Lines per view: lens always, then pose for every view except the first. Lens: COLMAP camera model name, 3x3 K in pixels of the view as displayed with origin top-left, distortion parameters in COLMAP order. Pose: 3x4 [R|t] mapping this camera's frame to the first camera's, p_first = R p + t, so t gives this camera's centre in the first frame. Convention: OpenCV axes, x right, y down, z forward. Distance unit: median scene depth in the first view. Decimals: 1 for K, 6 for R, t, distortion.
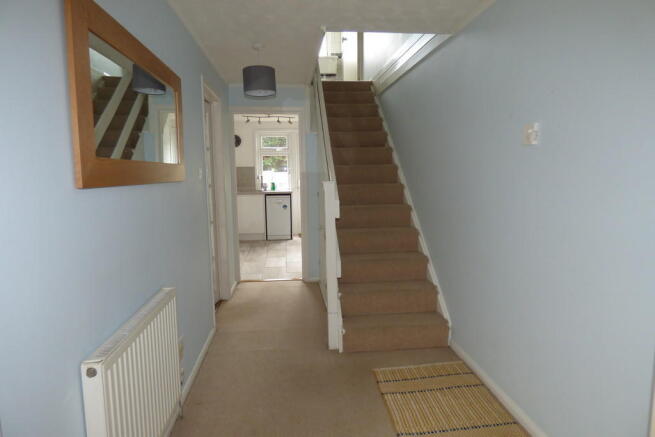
lens RADIAL K [[391.0, 0, 327.5], [0, 391.0, 218.5], [0, 0, 1]] dist [-0.000780, -0.000151]
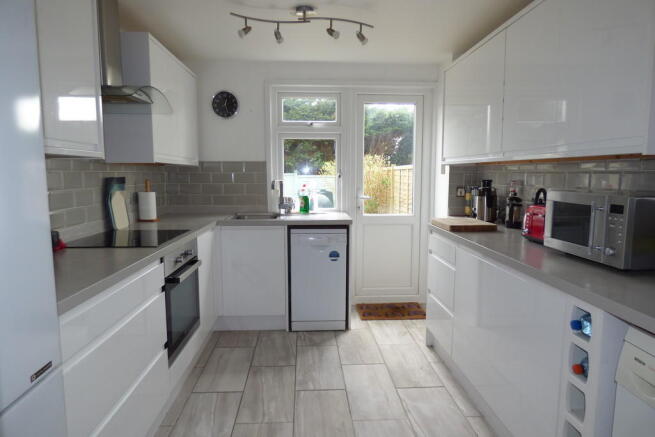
lens RADIAL K [[391.0, 0, 327.5], [0, 391.0, 218.5], [0, 0, 1]] dist [-0.000780, -0.000151]
pose [[0.998750, 0.017922, -0.046666, -0.094809], [-0.018484, 0.999761, -0.011656, -0.063634], [0.046446, 0.012504, 0.998843, 0.562891]]
